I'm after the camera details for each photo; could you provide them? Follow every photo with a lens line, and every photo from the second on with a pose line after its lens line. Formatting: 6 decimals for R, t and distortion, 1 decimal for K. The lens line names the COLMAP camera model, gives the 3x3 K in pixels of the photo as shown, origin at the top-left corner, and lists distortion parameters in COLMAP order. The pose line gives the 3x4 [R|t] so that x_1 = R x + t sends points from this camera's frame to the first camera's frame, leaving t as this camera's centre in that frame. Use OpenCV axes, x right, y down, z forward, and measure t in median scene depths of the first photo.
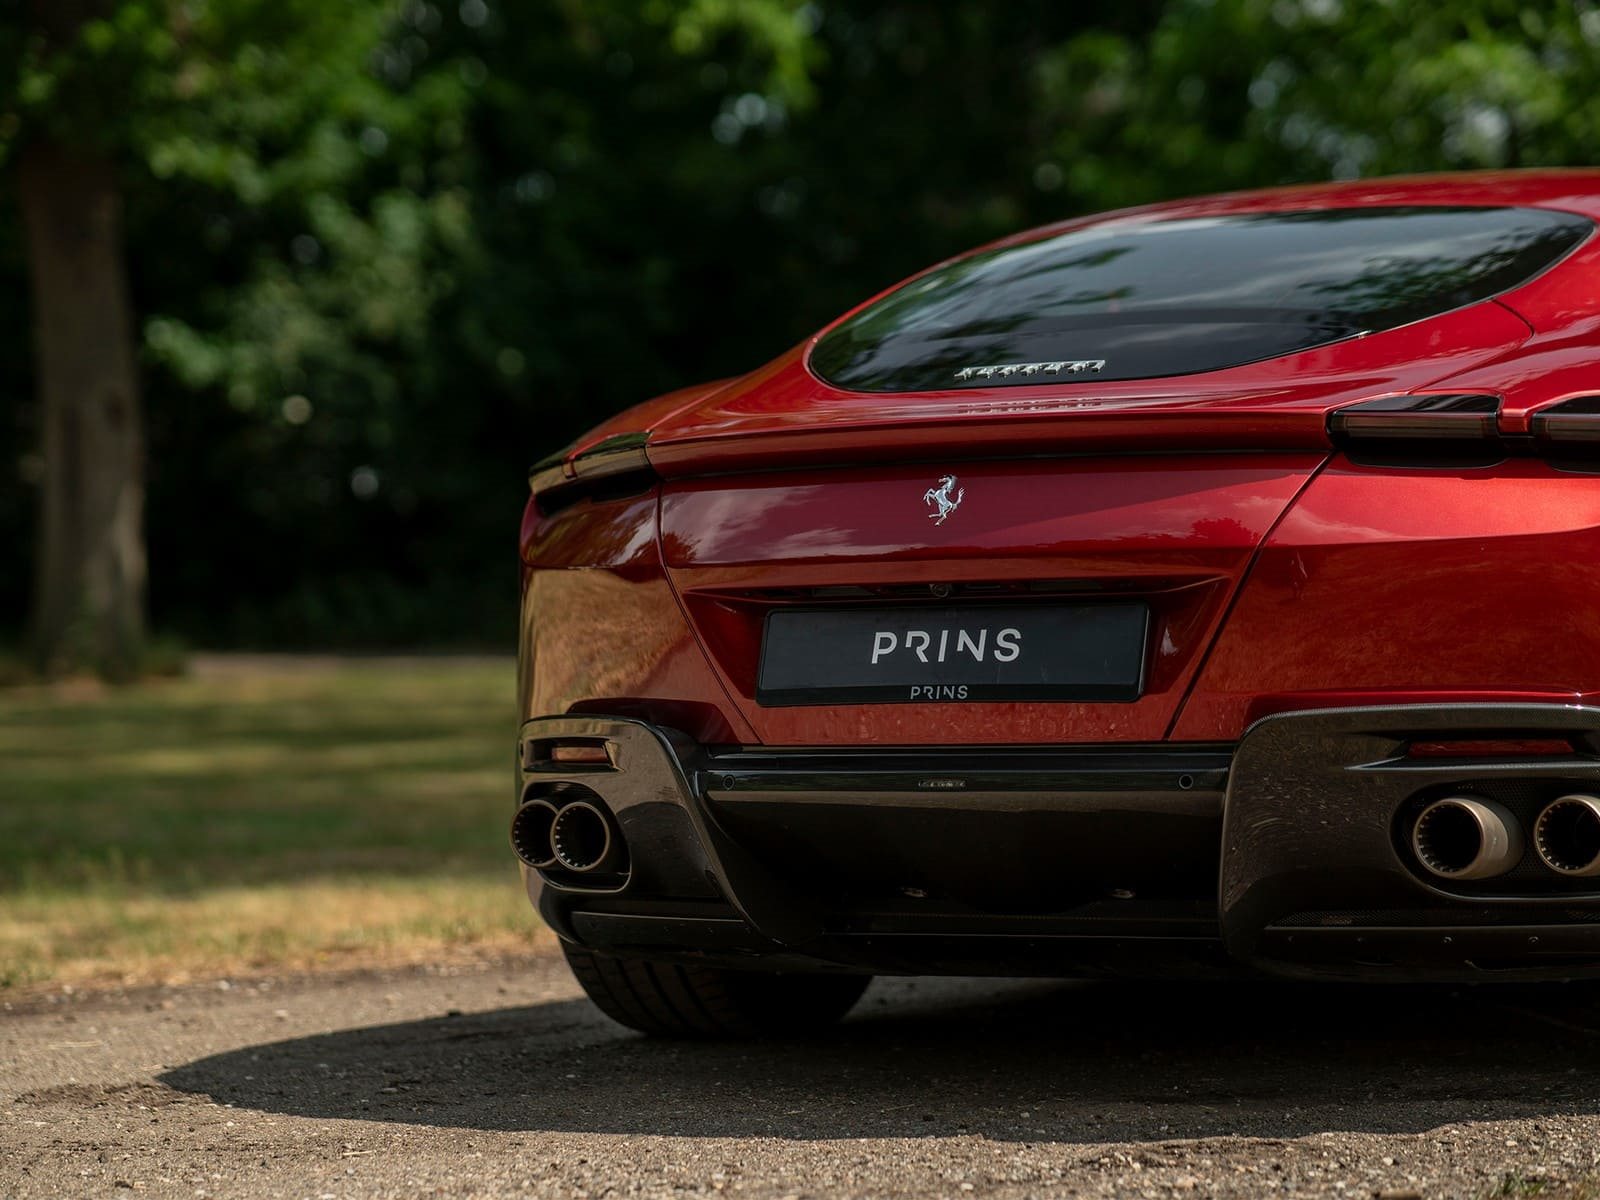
lens RADIAL K [[4268.8, 0, 789.0], [0, 4268.8, 600.7], [0, 0, 1]] dist [-0.017653, 0.000000]
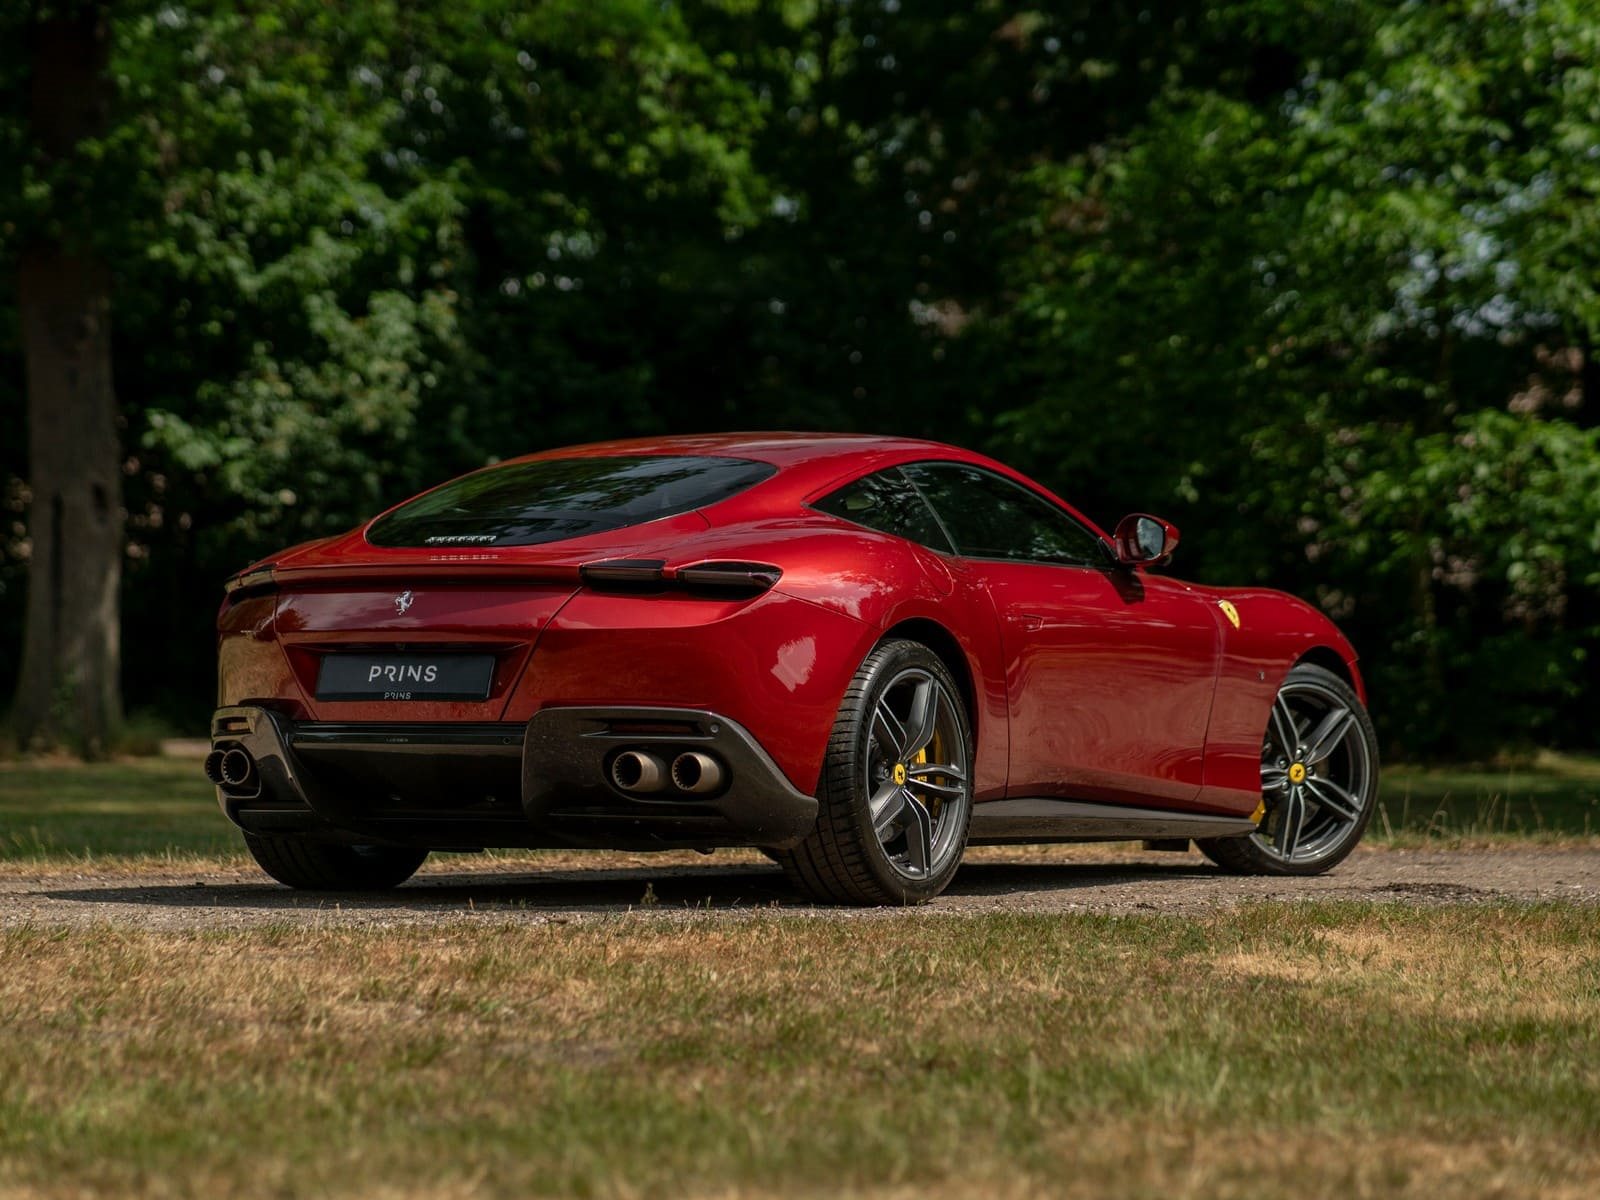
lens RADIAL K [[4268.8, 0, 800.3], [0, 4268.8, 606.0], [0, 0, 1]] dist [-0.017653, 0.000000]
pose [[0.999506, 0.031131, 0.004251, 0.213423], [-0.031026, 0.999256, -0.022889, 0.018788], [-0.004961, 0.022746, 0.999729, -1.036406]]
